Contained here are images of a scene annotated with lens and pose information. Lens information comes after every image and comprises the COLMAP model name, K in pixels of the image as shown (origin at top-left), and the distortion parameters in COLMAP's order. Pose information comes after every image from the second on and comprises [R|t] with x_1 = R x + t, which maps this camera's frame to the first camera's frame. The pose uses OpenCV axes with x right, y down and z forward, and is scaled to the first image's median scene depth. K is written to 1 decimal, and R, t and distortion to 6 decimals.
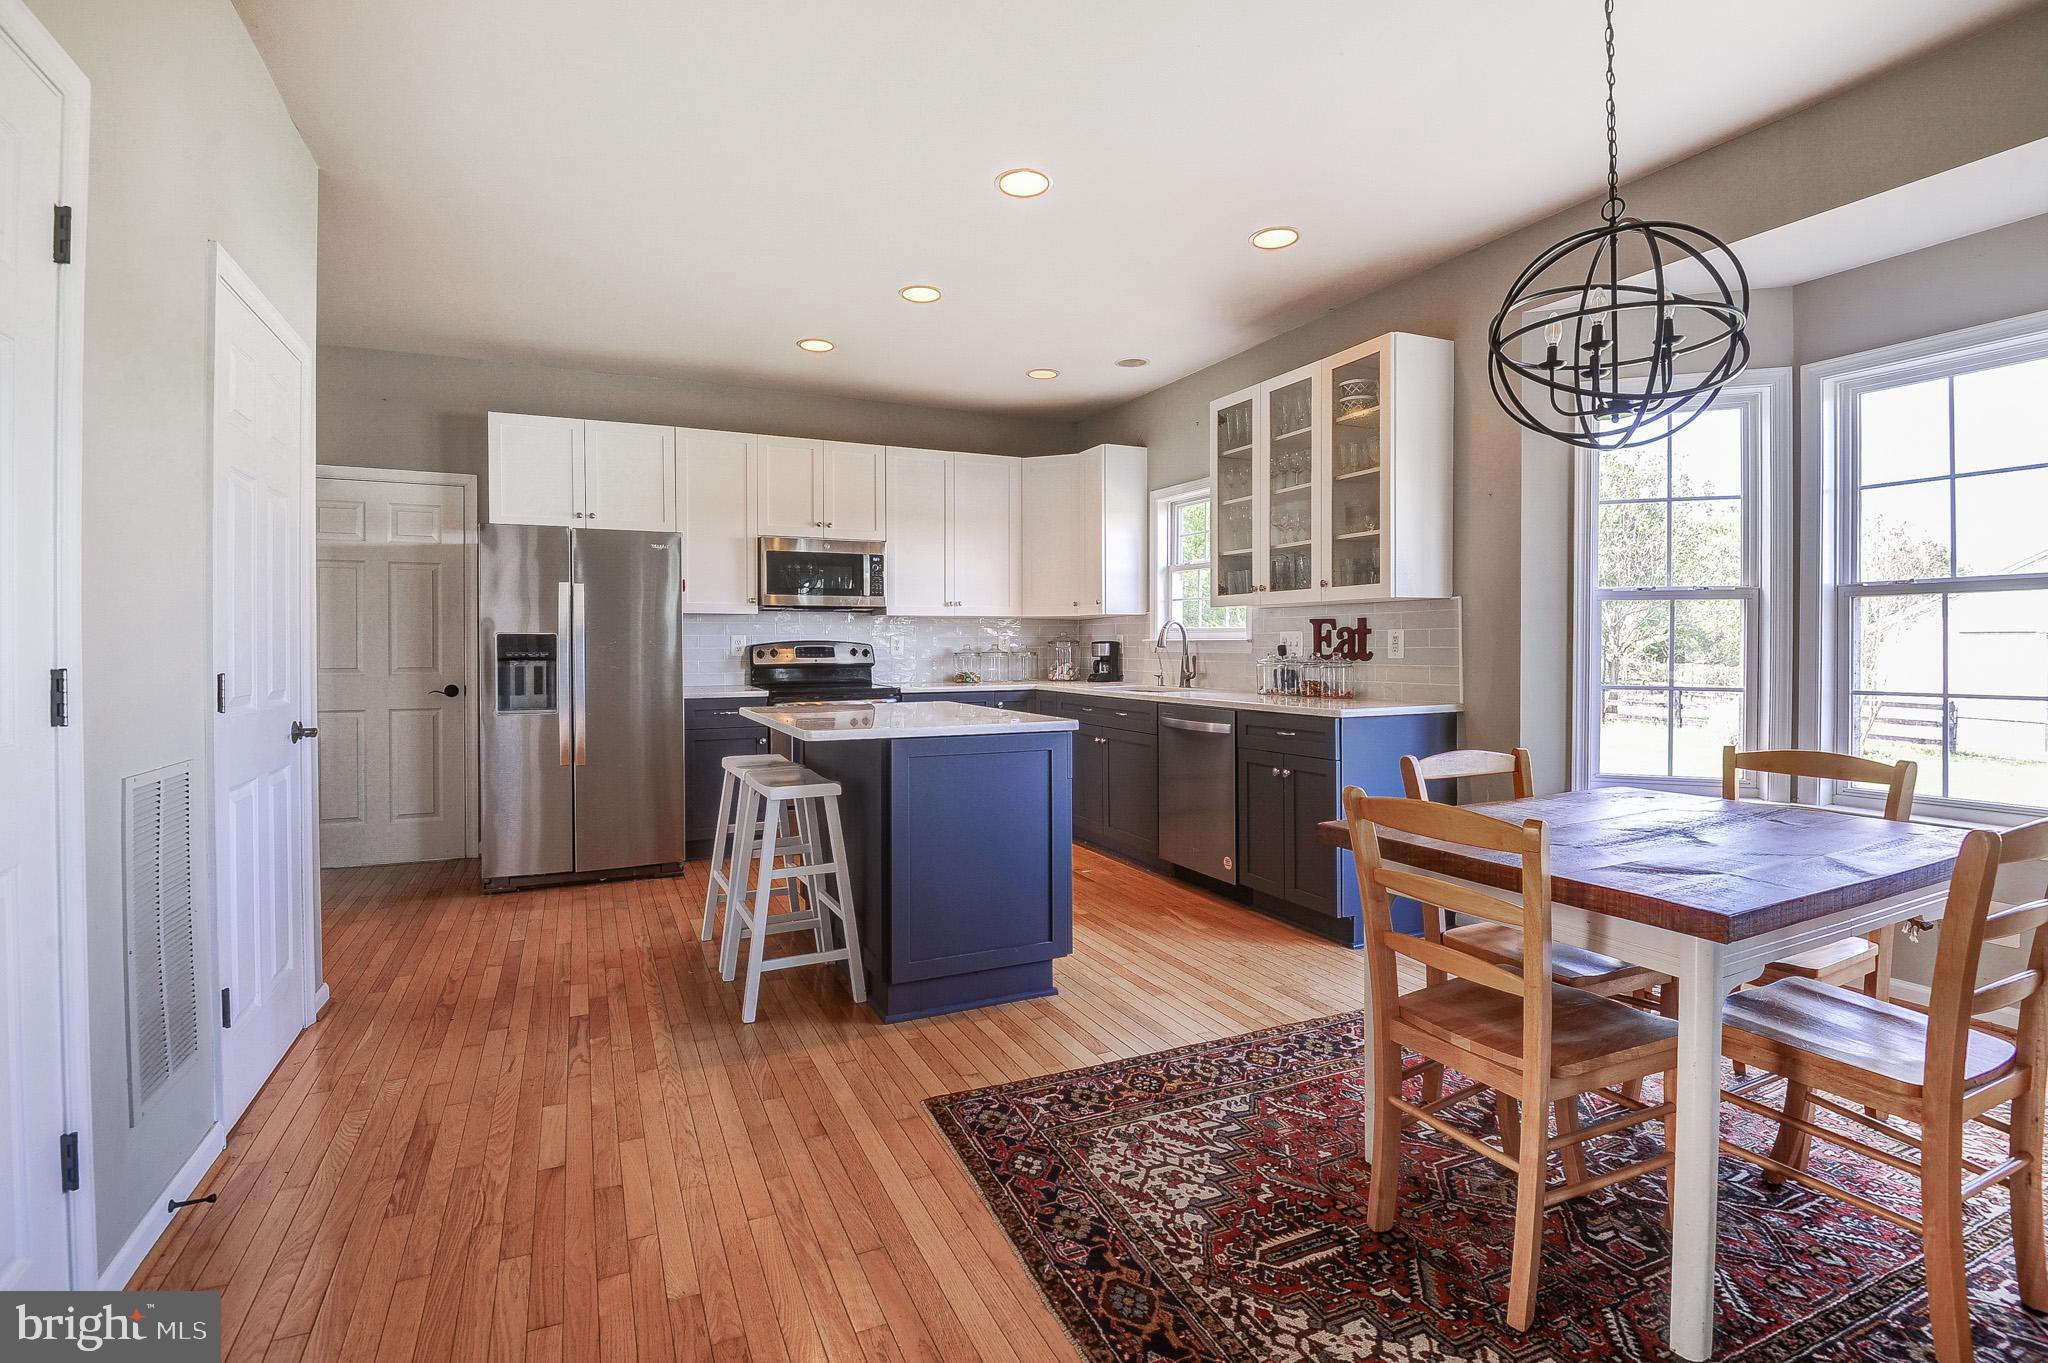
lens RADIAL K [[969.7, 0, 1019.0], [0, 969.7, 651.9], [0, 0, 1]] dist [0.001180, -0.000026]
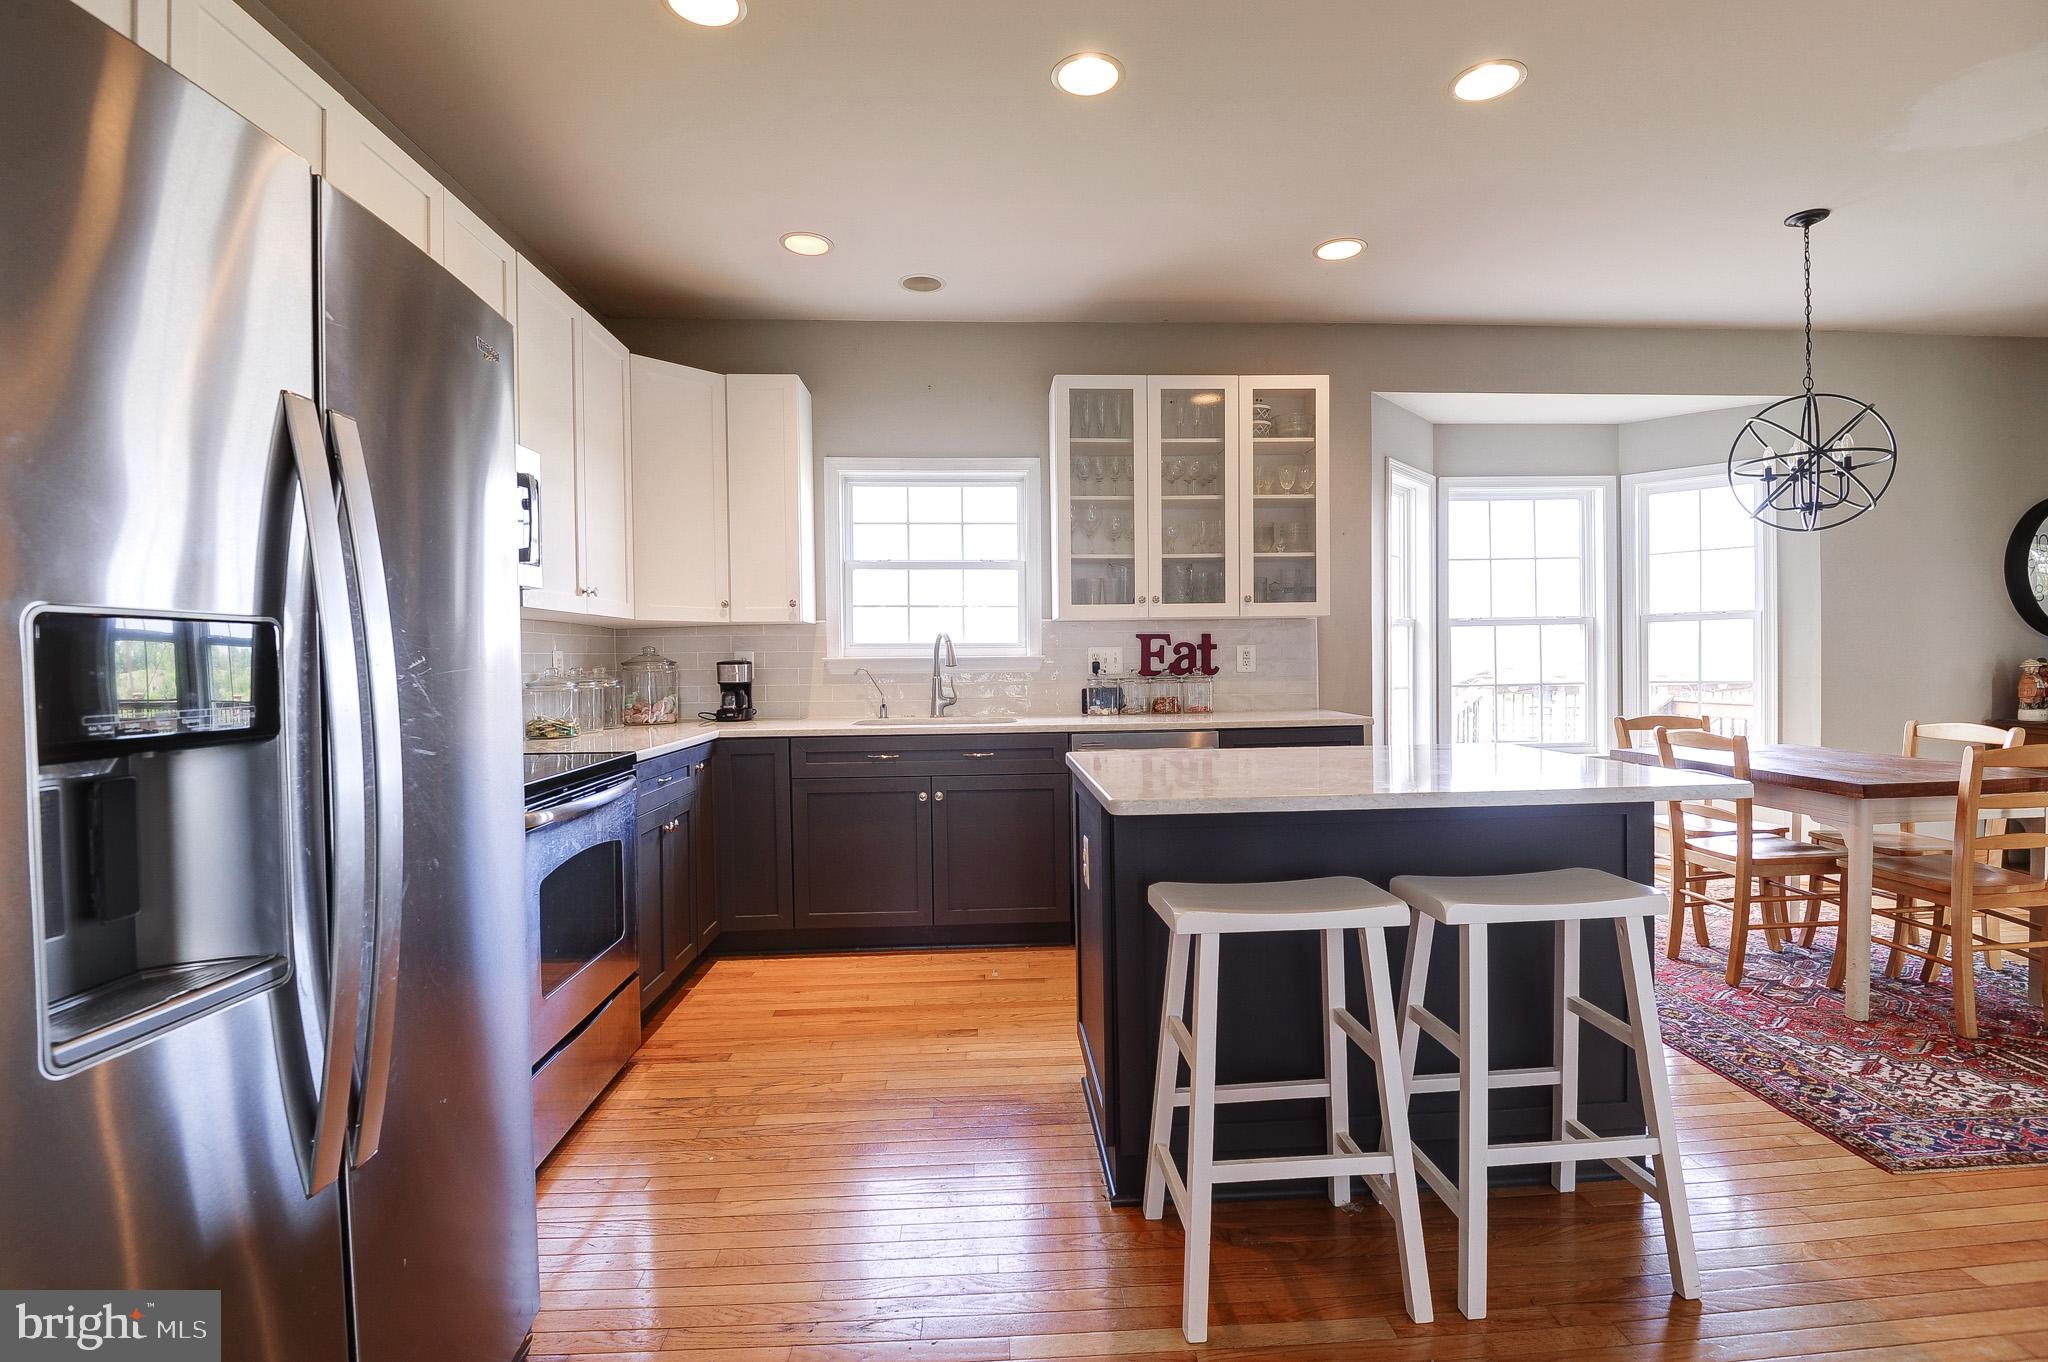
lens RADIAL K [[947.7, 0, 1031.8], [0, 947.7, 686.5], [0, 0, 1]] dist [0.001801, -0.014291]
pose [[0.362285, -0.027648, 0.931657, -0.603117], [0.020493, 0.999555, 0.021694, -0.004262], [-0.931842, 0.011233, 0.362690, 0.740313]]
